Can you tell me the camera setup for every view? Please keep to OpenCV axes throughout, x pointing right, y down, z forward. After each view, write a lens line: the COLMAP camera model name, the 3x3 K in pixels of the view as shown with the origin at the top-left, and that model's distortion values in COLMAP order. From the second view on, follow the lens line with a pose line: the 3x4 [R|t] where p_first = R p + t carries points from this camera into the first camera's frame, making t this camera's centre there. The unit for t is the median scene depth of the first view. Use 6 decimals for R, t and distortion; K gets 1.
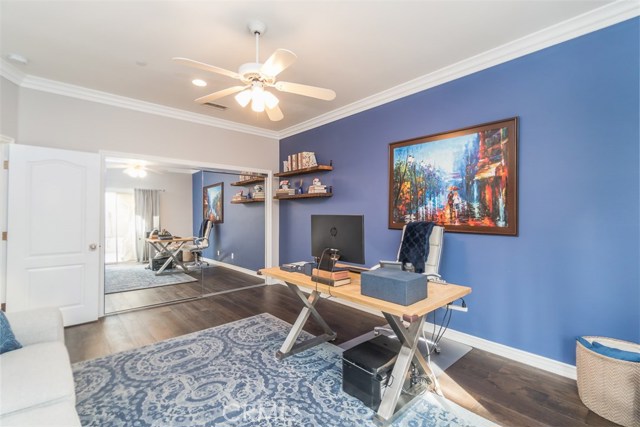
lens RADIAL K [[287.9, 0, 334.2], [0, 287.9, 217.6], [0, 0, 1]] dist [-0.007819, 0.001194]
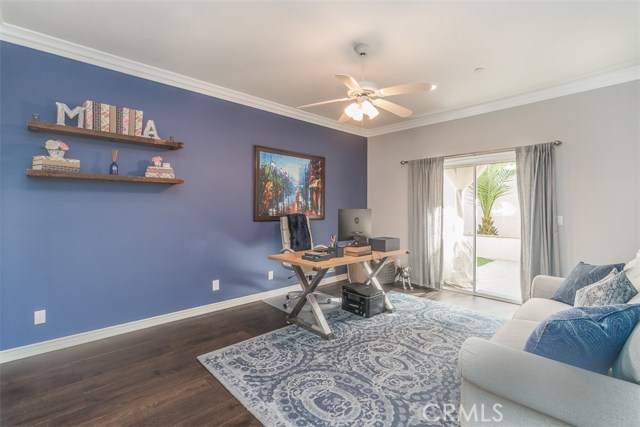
lens RADIAL K [[287.9, 0, 316.5], [0, 287.9, 210.4], [0, 0, 1]] dist [-0.007819, 0.001194]
pose [[0.010520, -0.004119, 0.999936, -1.148562], [0.009746, 0.999944, 0.004017, -0.006330], [-0.999897, 0.009704, 0.010560, 0.927384]]
